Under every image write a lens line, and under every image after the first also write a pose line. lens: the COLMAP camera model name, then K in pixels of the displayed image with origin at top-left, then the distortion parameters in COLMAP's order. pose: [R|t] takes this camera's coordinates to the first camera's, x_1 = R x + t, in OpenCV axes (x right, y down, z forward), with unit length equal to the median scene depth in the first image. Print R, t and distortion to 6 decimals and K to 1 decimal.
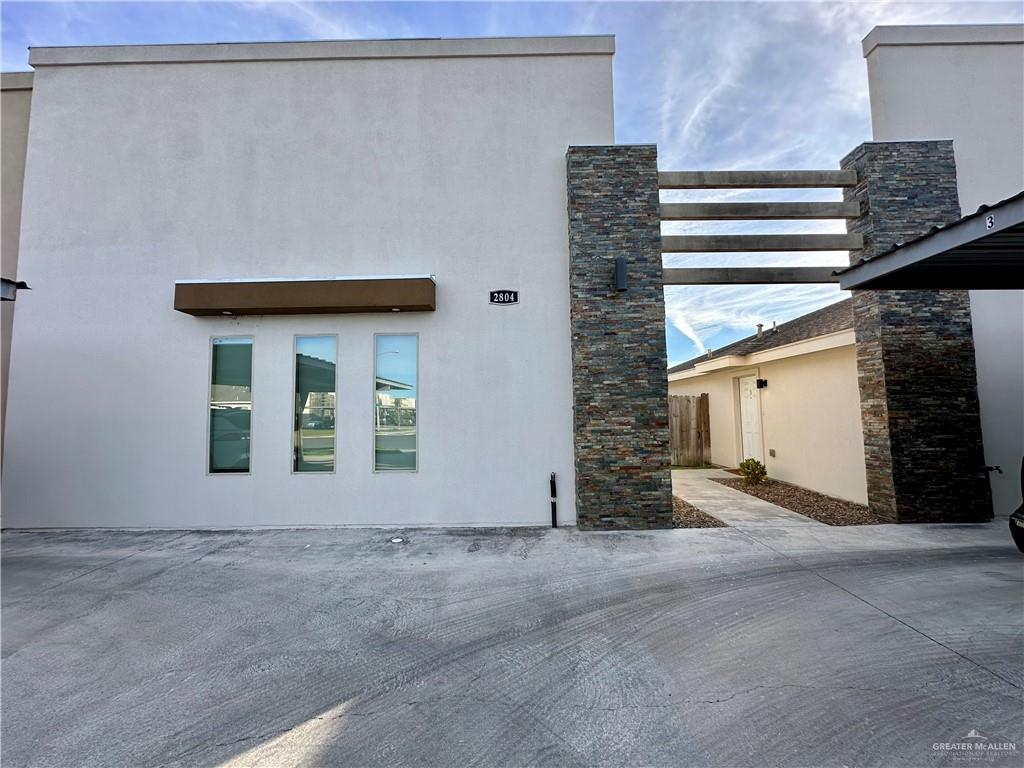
lens RADIAL K [[411.0, 0, 511.2], [0, 411.0, 381.3], [0, 0, 1]] dist [-0.004710, 0.001441]
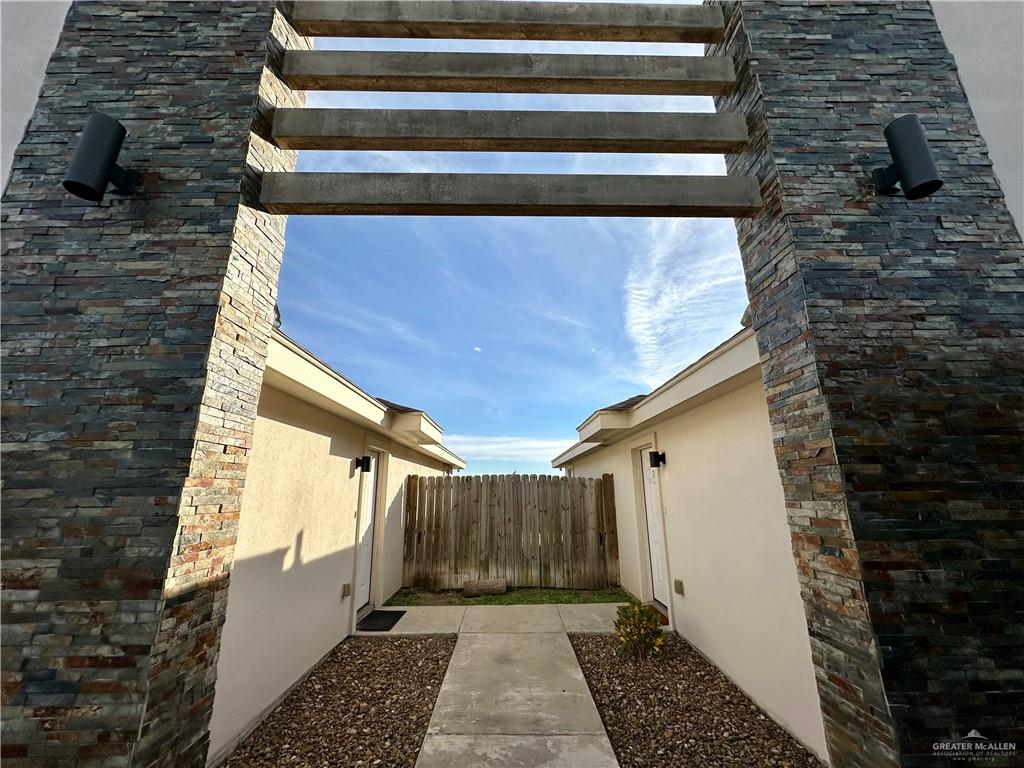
lens RADIAL K [[411.0, 0, 509.0], [0, 411.0, 381.6], [0, 0, 1]] dist [-0.004710, 0.001441]
pose [[0.999832, 0.009204, 0.015871, 0.622239], [-0.006163, 0.983291, -0.181937, 0.007724], [-0.017281, 0.181809, 0.983182, 0.646126]]
